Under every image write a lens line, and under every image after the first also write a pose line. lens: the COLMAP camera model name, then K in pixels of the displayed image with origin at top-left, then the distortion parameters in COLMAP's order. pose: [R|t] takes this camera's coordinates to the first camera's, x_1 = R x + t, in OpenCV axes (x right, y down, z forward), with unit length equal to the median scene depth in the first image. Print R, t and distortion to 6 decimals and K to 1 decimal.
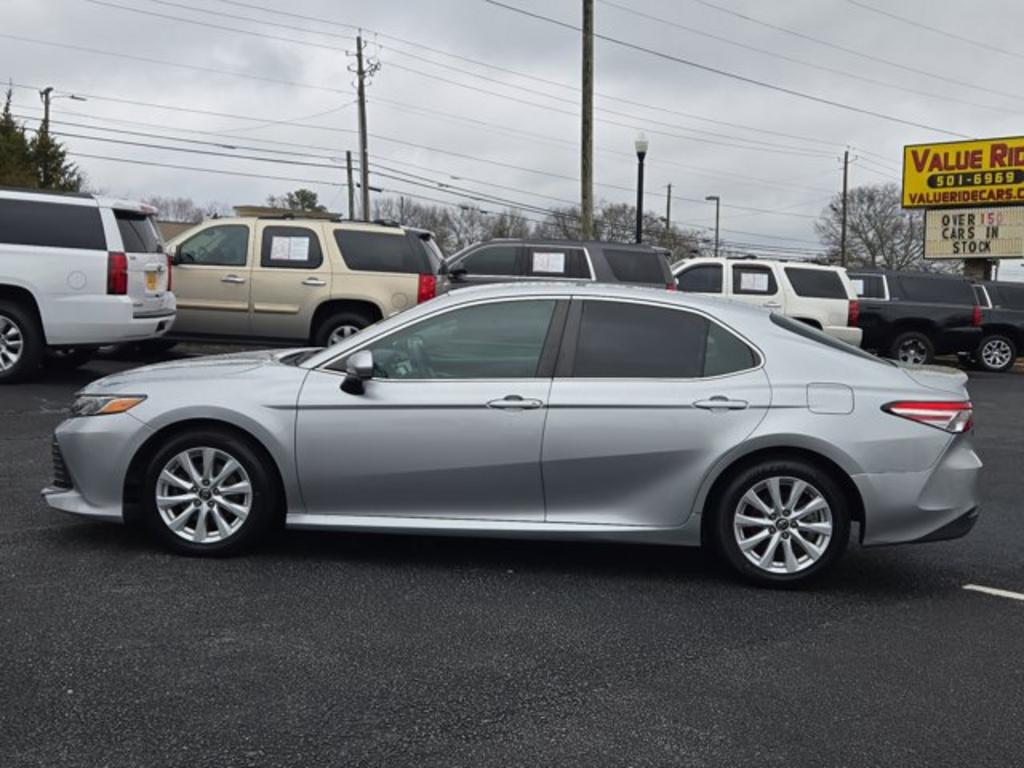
lens RADIAL K [[1360.6, 0, 517.4], [0, 1360.6, 390.0], [0, 0, 1]] dist [0.076172, 0.000000]
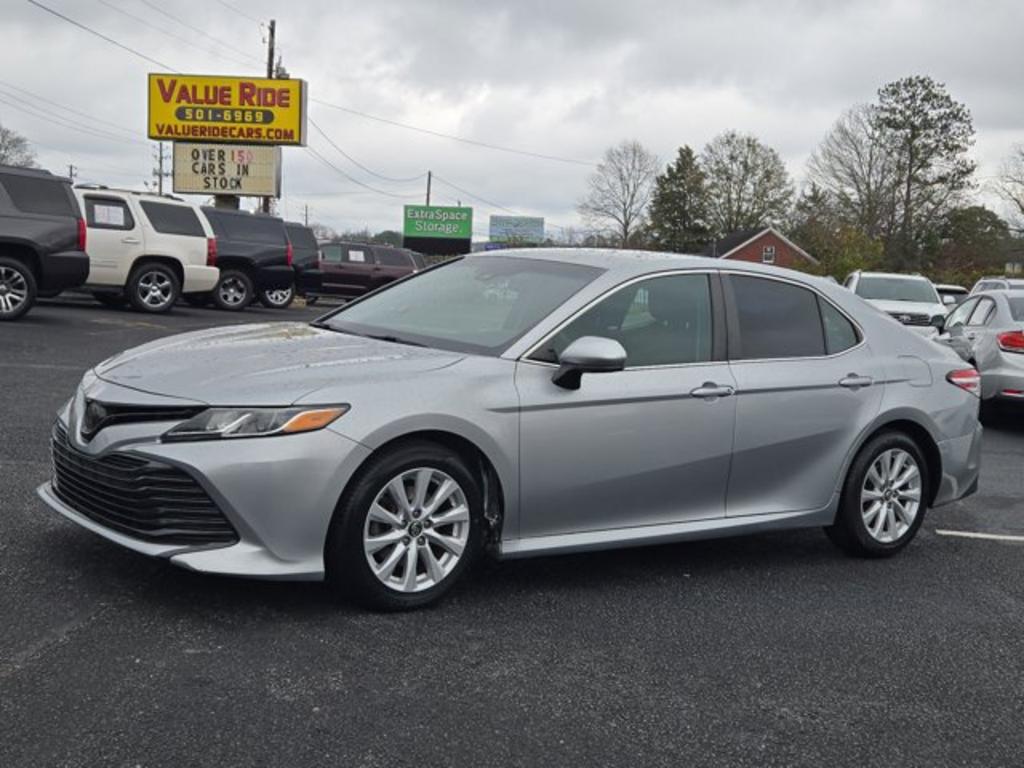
lens RADIAL K [[1360.6, 0, 515.3], [0, 1360.6, 382.7], [0, 0, 1]] dist [0.076172, 0.000000]
pose [[0.772772, -0.045696, 0.633037, -0.658495], [0.013859, 0.998382, 0.055151, -0.046101], [-0.634532, -0.033846, 0.772155, 0.375449]]
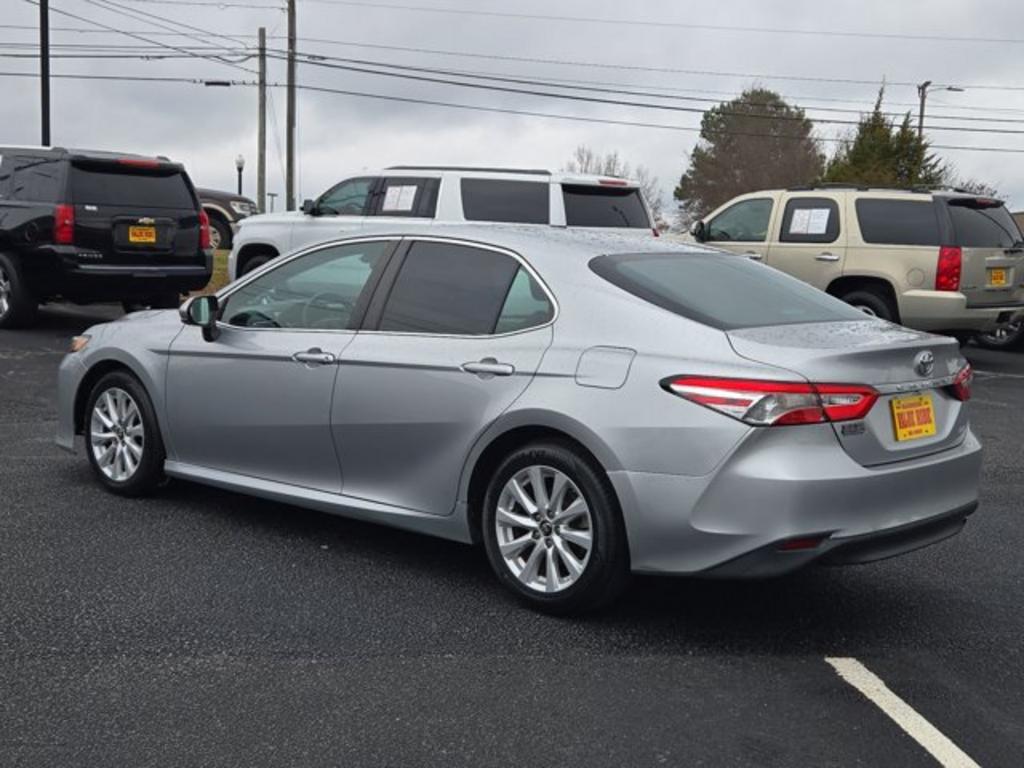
lens RADIAL K [[1360.6, 0, 516.5], [0, 1360.6, 384.9], [0, 0, 1]] dist [0.076172, 0.000000]
pose [[0.772948, 0.051699, -0.632359, 0.646048], [-0.053965, 0.998420, 0.015663, 0.006842], [0.632170, 0.022019, 0.774517, 0.386699]]
